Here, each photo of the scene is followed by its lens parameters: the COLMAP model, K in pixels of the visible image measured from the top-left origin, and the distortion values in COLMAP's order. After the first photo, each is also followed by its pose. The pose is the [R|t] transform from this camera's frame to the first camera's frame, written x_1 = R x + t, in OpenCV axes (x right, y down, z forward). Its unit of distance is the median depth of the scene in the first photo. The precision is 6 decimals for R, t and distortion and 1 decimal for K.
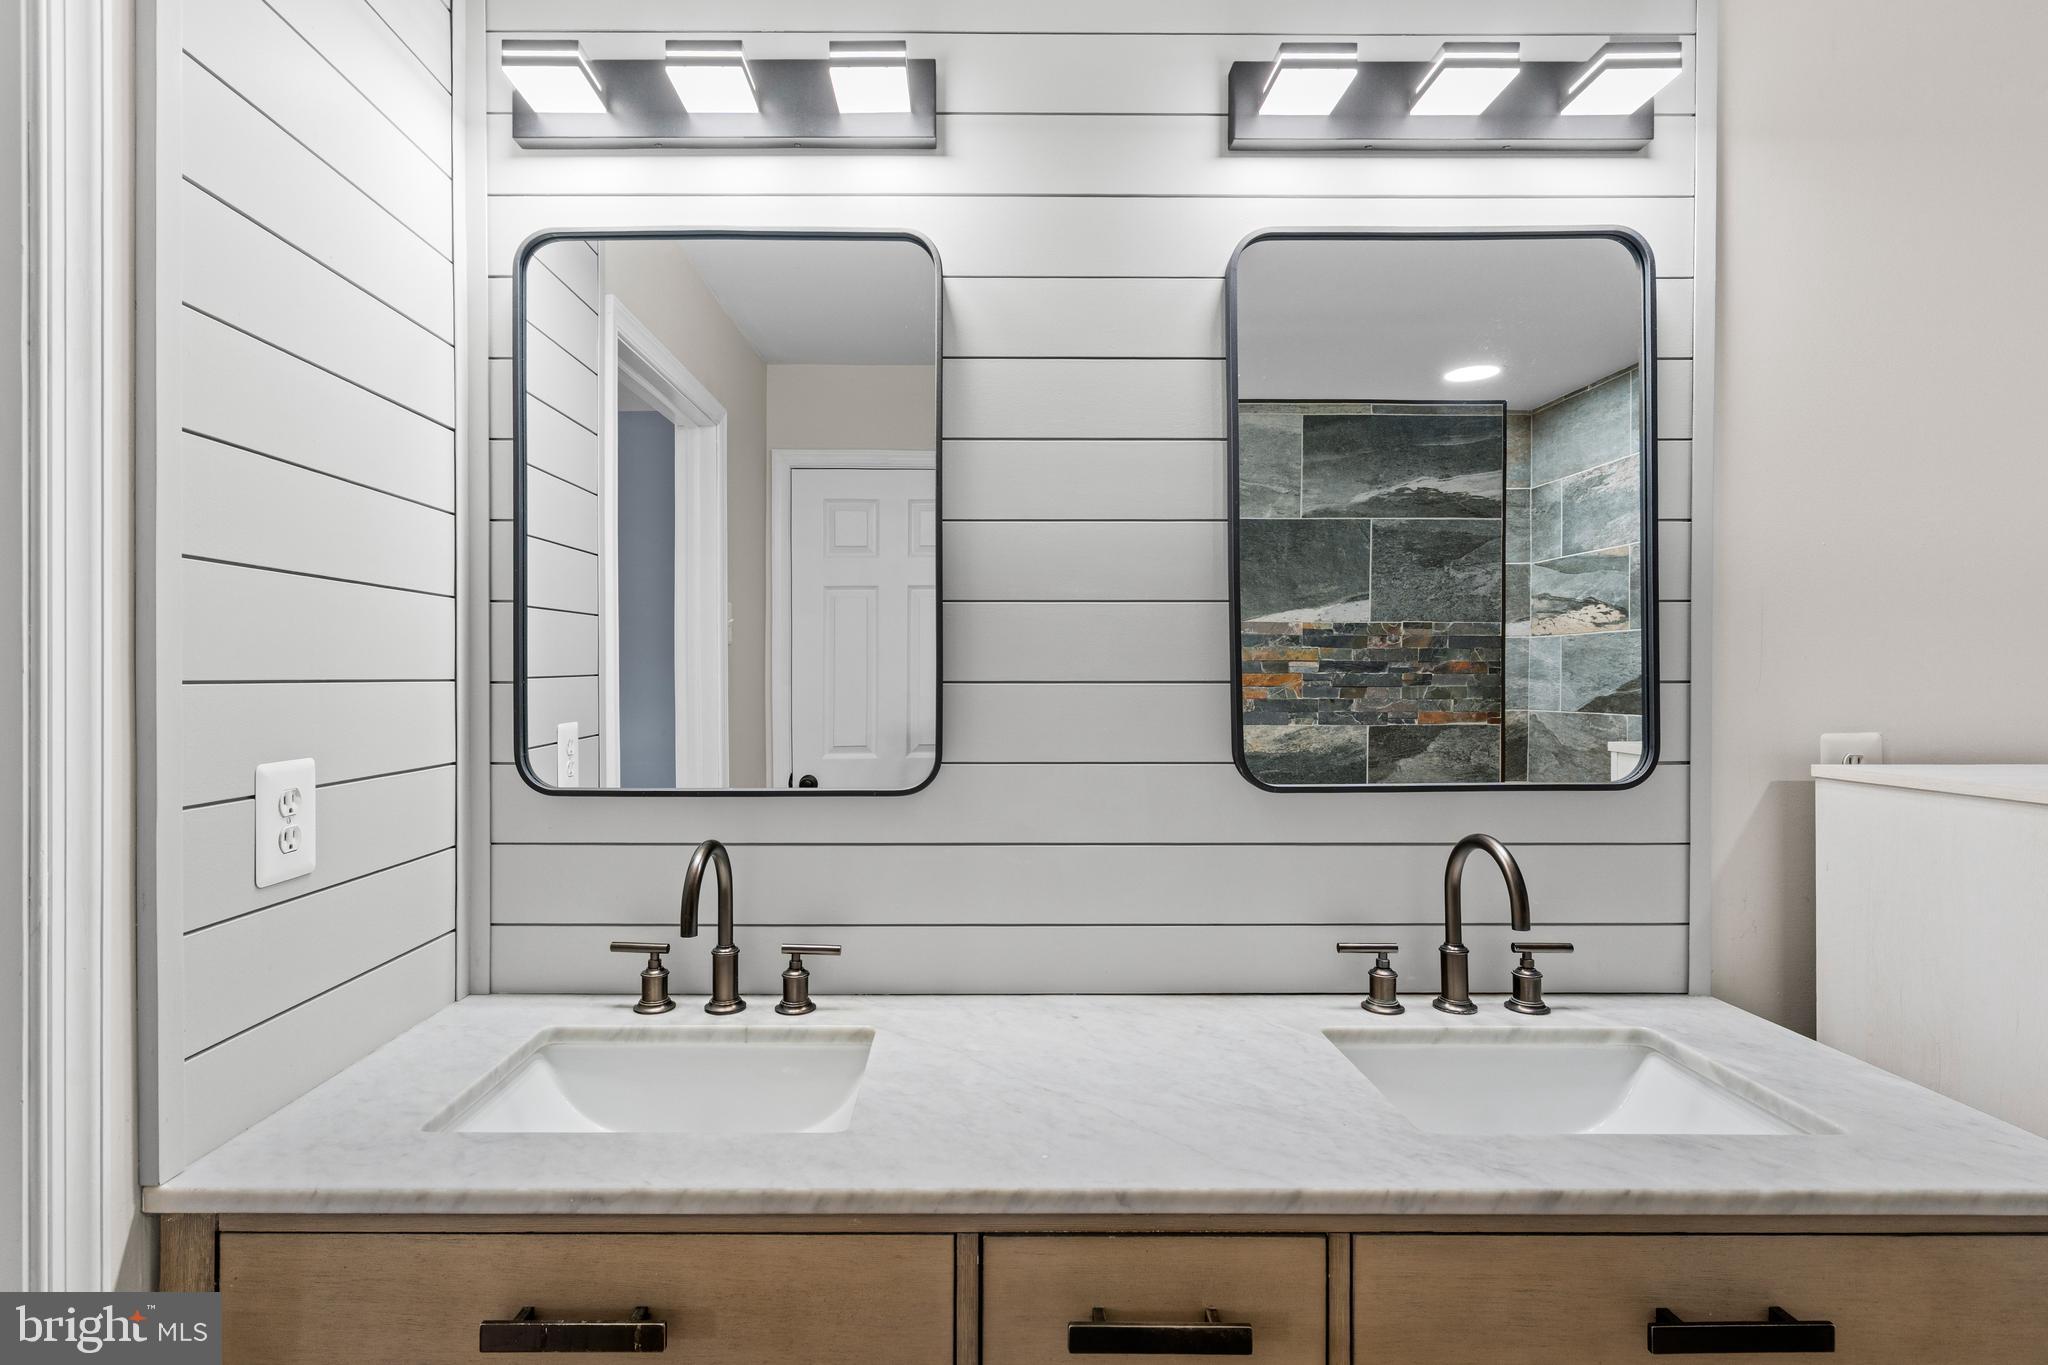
lens RADIAL K [[975.5, 0, 1018.2], [0, 975.5, 666.8], [0, 0, 1]] dist [-0.002165, 0.001021]
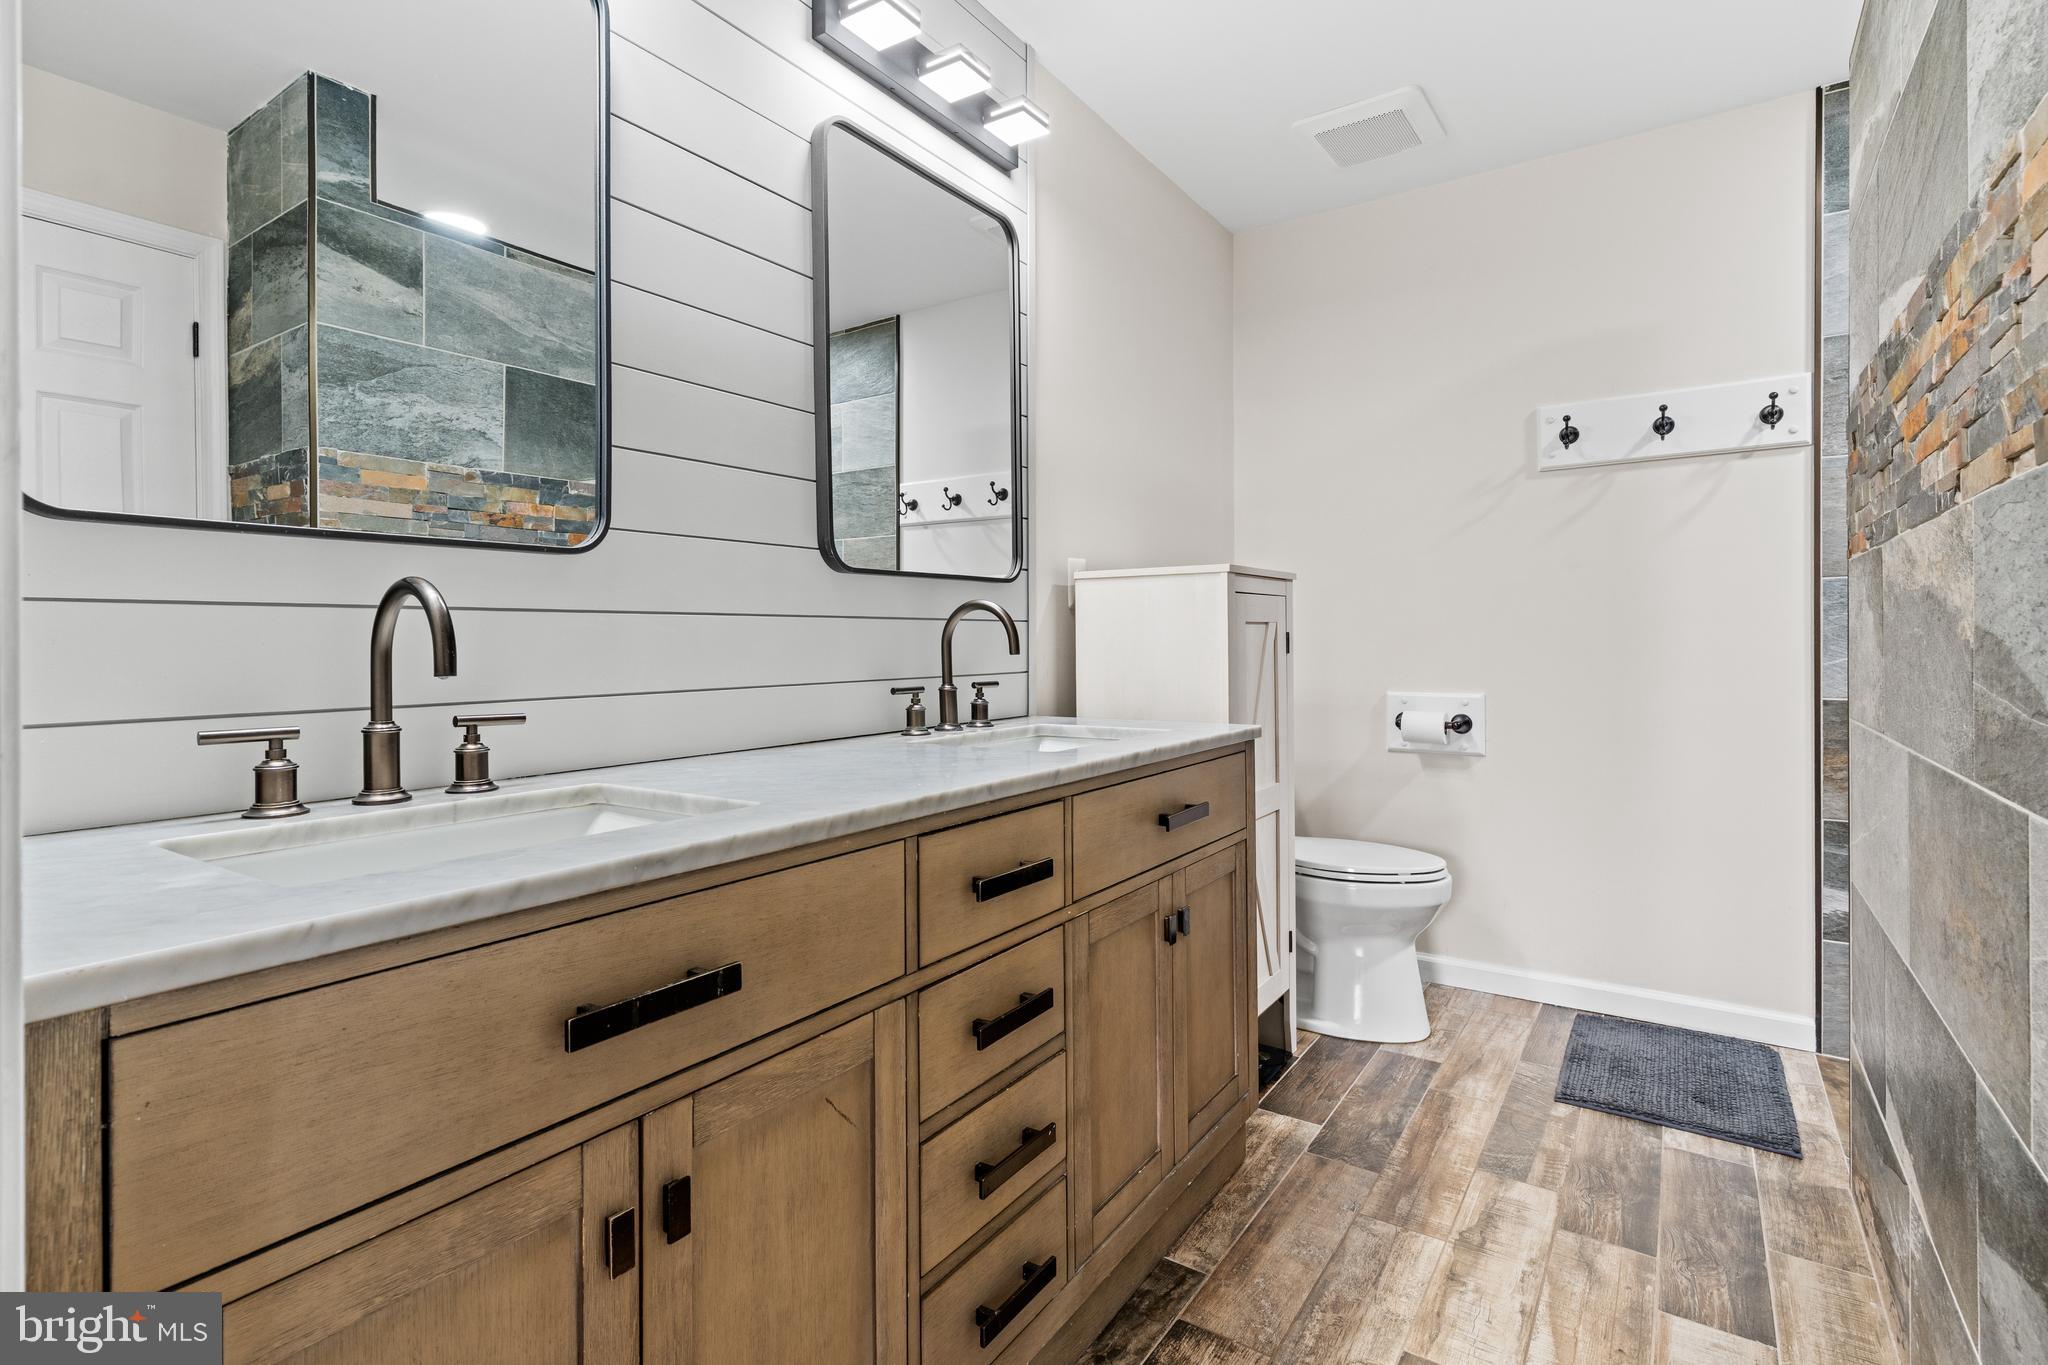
lens RADIAL K [[975.5, 0, 1003.8], [0, 975.5, 633.6], [0, 0, 1]] dist [-0.002165, 0.001021]
pose [[0.573876, 0.003604, 0.818934, -0.996428], [-0.000103, 0.999991, -0.004329, 0.330306], [-0.818942, 0.002400, 0.573871, 0.196829]]
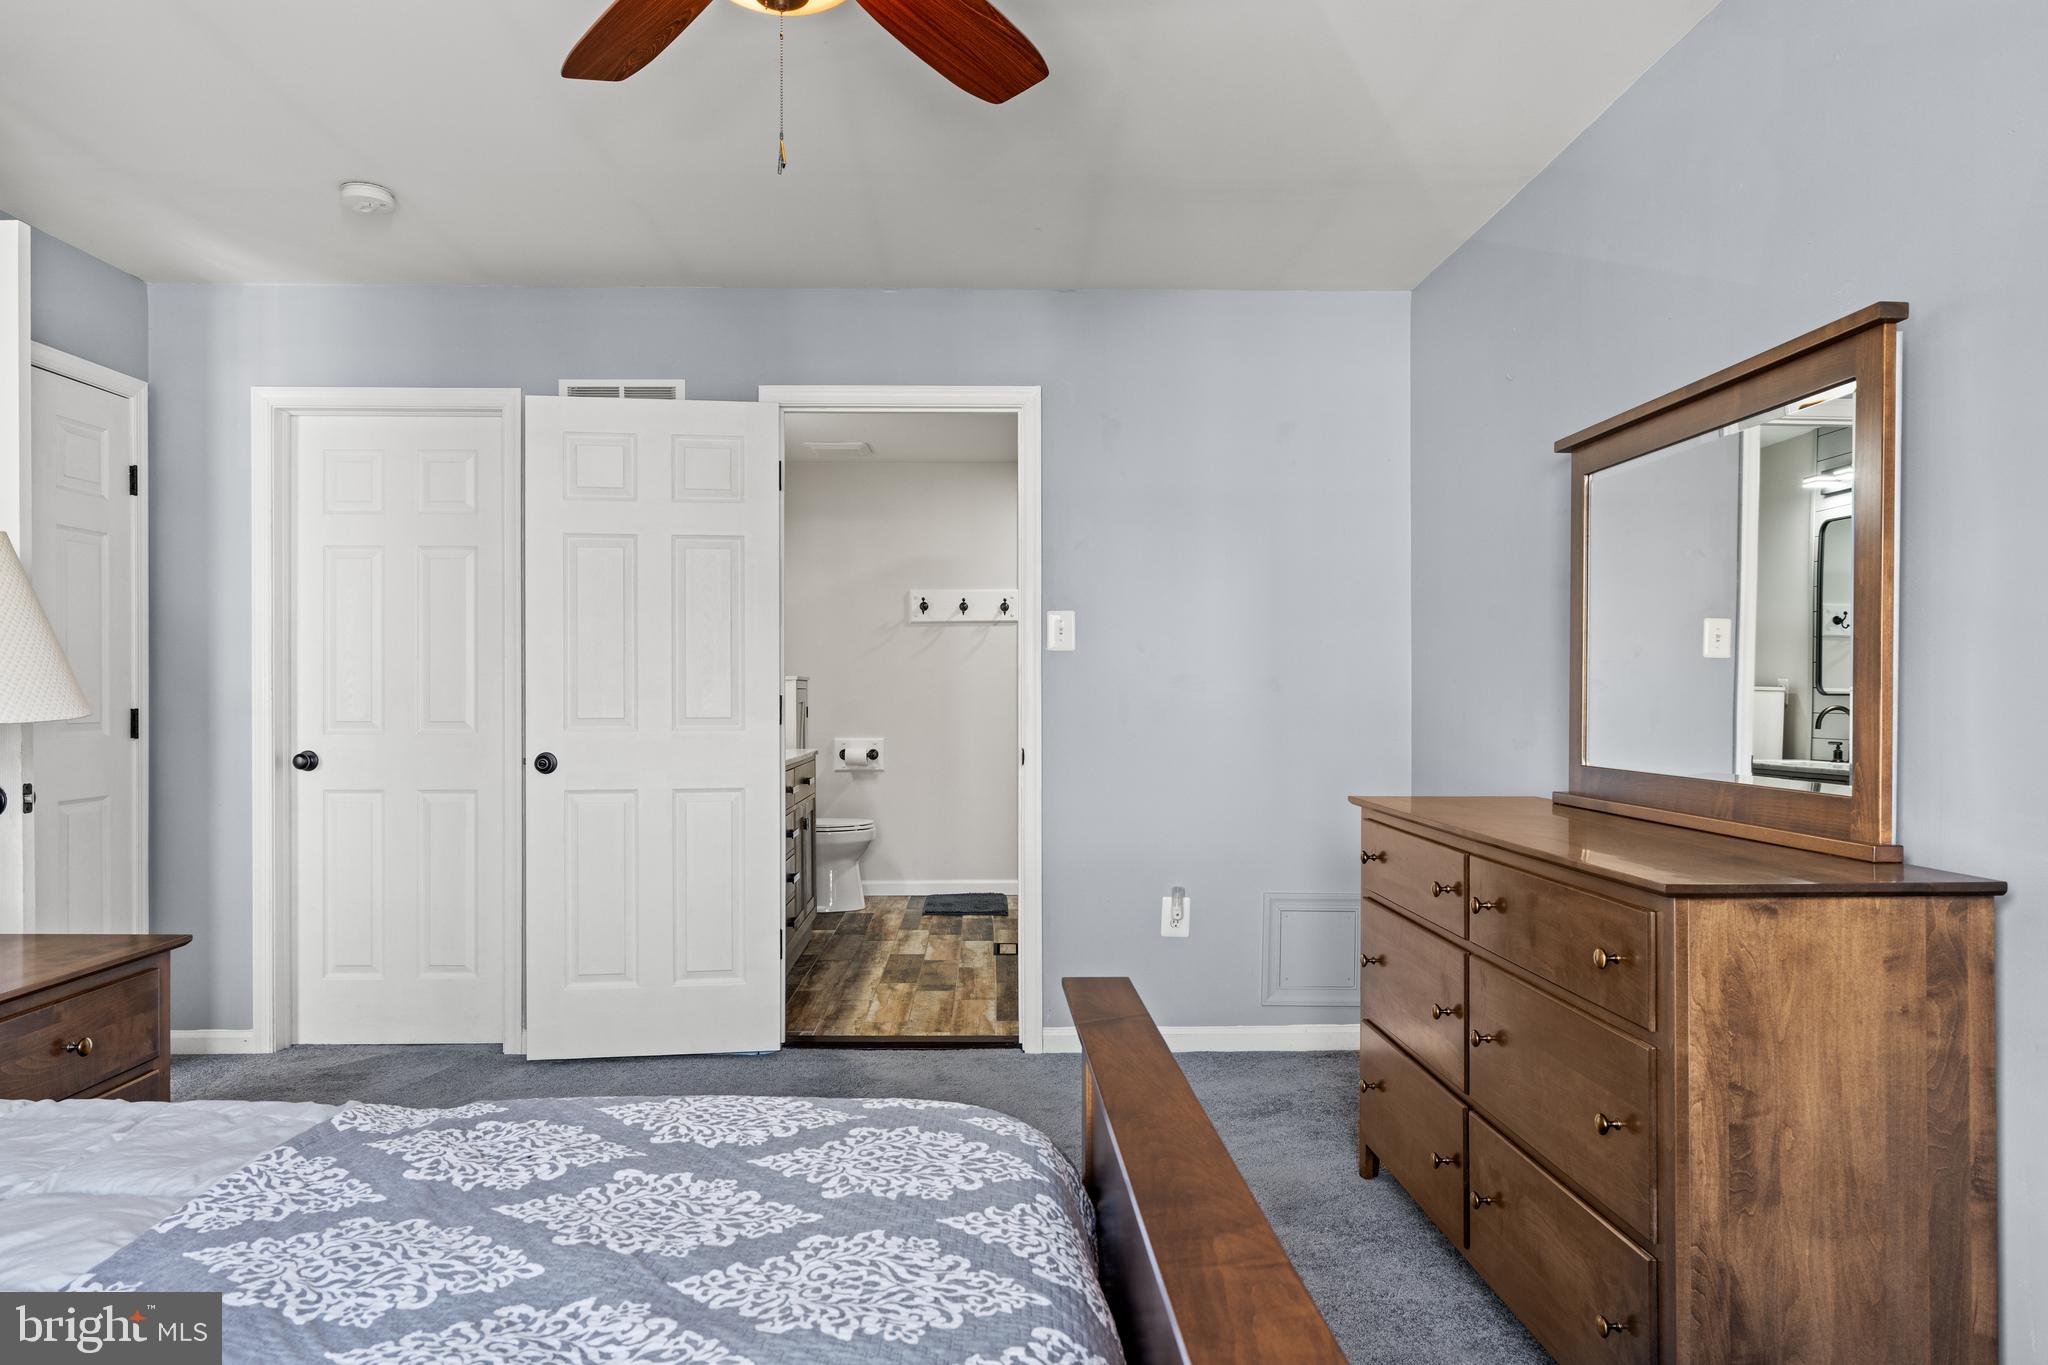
lens RADIAL K [[1361.4, 0, 1024.3], [0, 1361.4, 693.0], [0, 0, 1]] dist [0.005509, 0.000641]
pose [[-0.033846, 0.005899, 0.999410, -7.056036], [-0.002158, 0.999980, -0.005976, 0.272339], [-0.999425, -0.002359, -0.033832, 0.152169]]
